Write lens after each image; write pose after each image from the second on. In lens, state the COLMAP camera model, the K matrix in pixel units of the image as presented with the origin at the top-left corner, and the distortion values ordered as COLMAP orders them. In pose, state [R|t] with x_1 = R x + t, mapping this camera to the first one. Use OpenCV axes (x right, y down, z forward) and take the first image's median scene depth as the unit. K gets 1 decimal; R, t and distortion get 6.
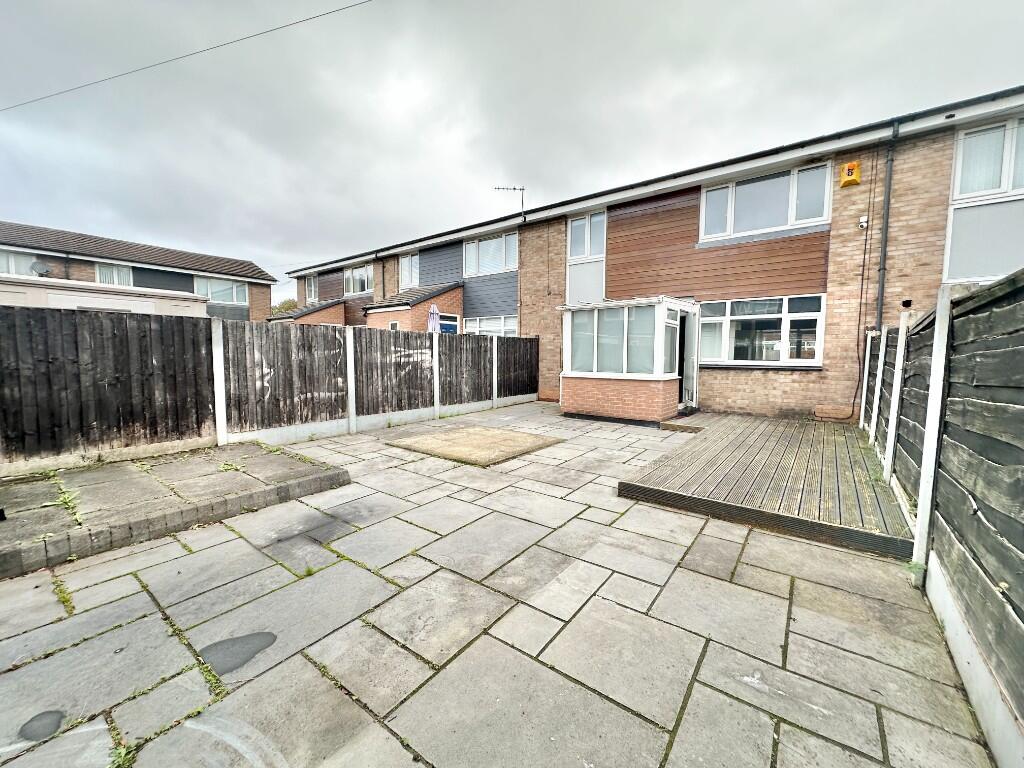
lens RADIAL K [[409.8, 0, 506.4], [0, 409.8, 386.4], [0, 0, 1]] dist [0.000399, 0.000725]
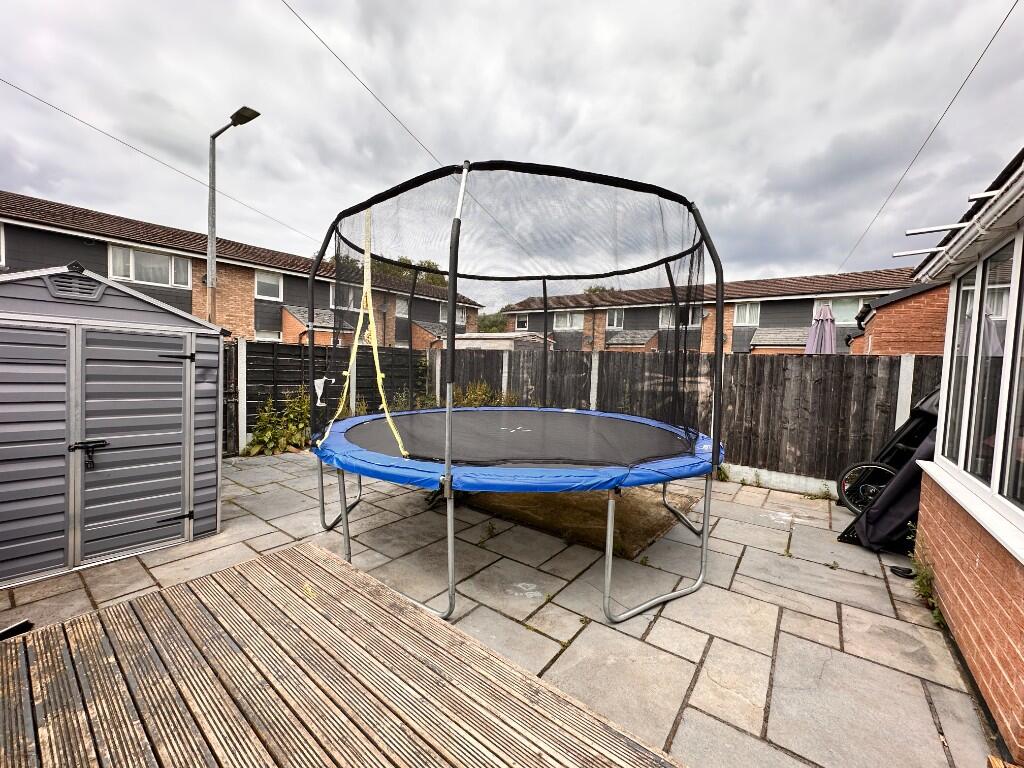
lens RADIAL K [[410.4, 0, 514.3], [0, 410.4, 385.5], [0, 0, 1]] dist [-0.000748, 0.000358]
pose [[0.002146, 0.052093, -0.998640, 0.671873], [-0.112586, 0.992305, 0.051521, -0.097294], [0.993640, 0.112322, 0.007994, 0.863158]]
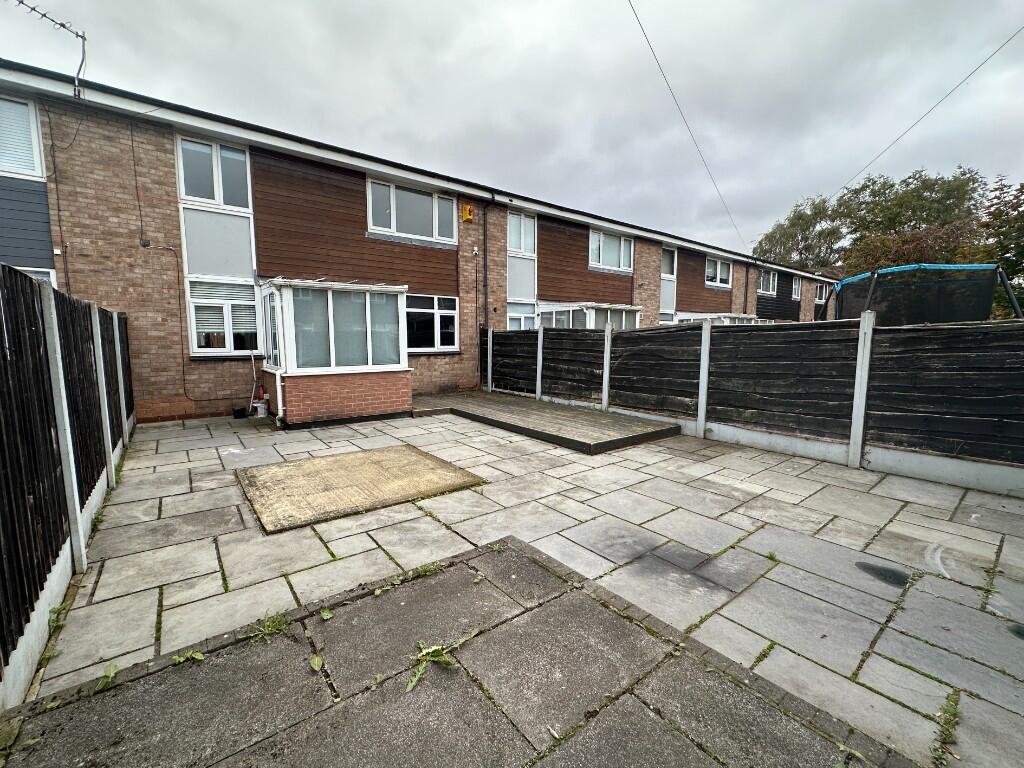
lens RADIAL K [[434.6, 0, 519.1], [0, 434.6, 390.3], [0, 0, 1]] dist [-0.008516, 0.001567]
pose [[0.239159, -0.117433, 0.963853, -0.702066], [0.076707, 0.991842, 0.101810, -0.062745], [-0.967946, 0.049585, 0.246216, 0.556857]]
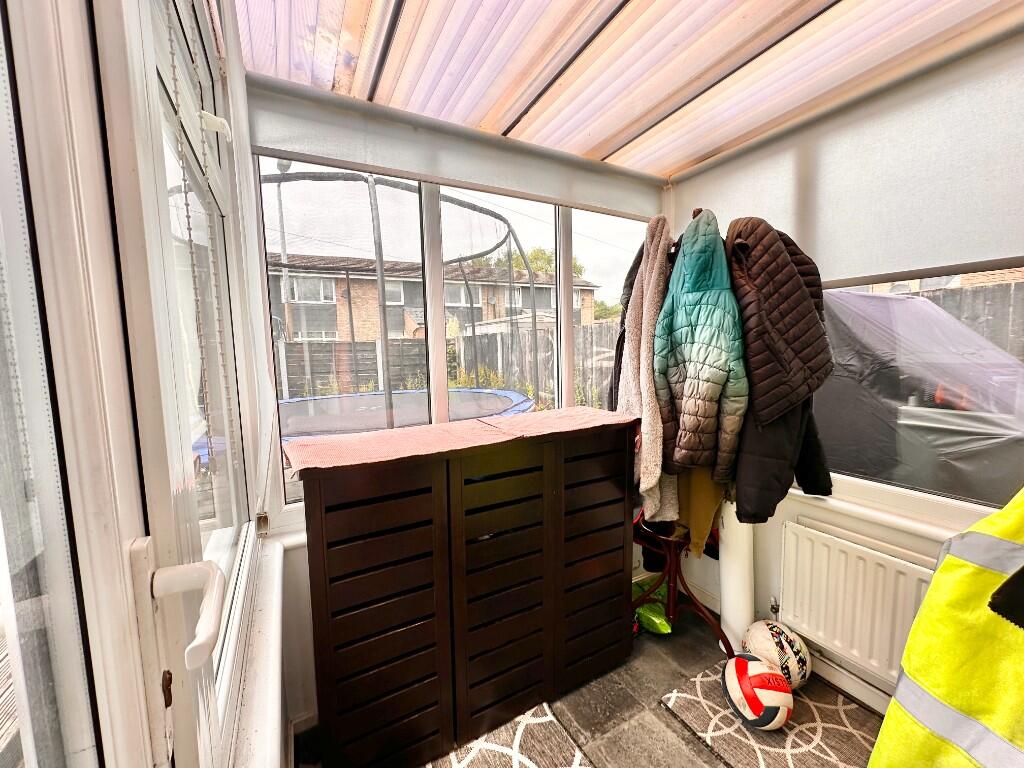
lens RADIAL K [[410.4, 0, 506.3], [0, 410.4, 380.7], [0, 0, 1]] dist [-0.000748, 0.000358]
pose [[-0.403147, 0.083296, -0.911336, 0.575066], [-0.041280, 0.993180, 0.109037, -0.130132], [0.914204, 0.081578, -0.396959, 1.375545]]
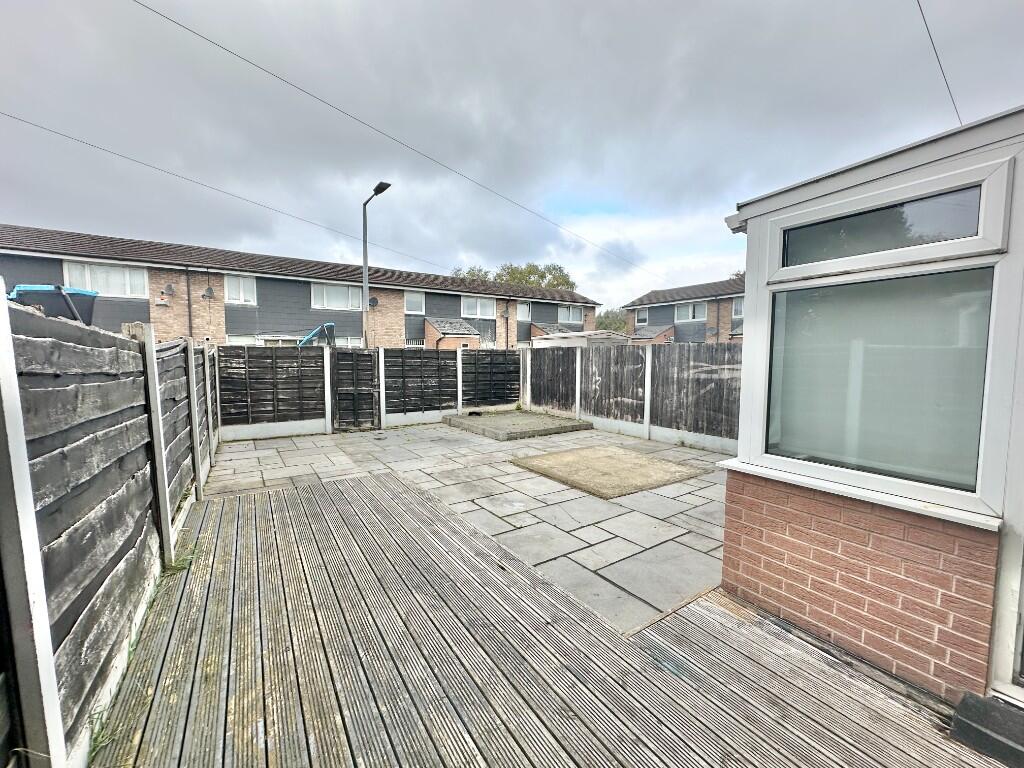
lens RADIAL K [[409.8, 0, 512.7], [0, 409.8, 387.7], [0, 0, 1]] dist [0.000399, 0.000725]
pose [[-0.327390, 0.063617, -0.942745, 0.865203], [-0.075942, 0.992732, 0.093362, -0.111007], [0.941833, 0.102160, -0.320179, 1.096045]]
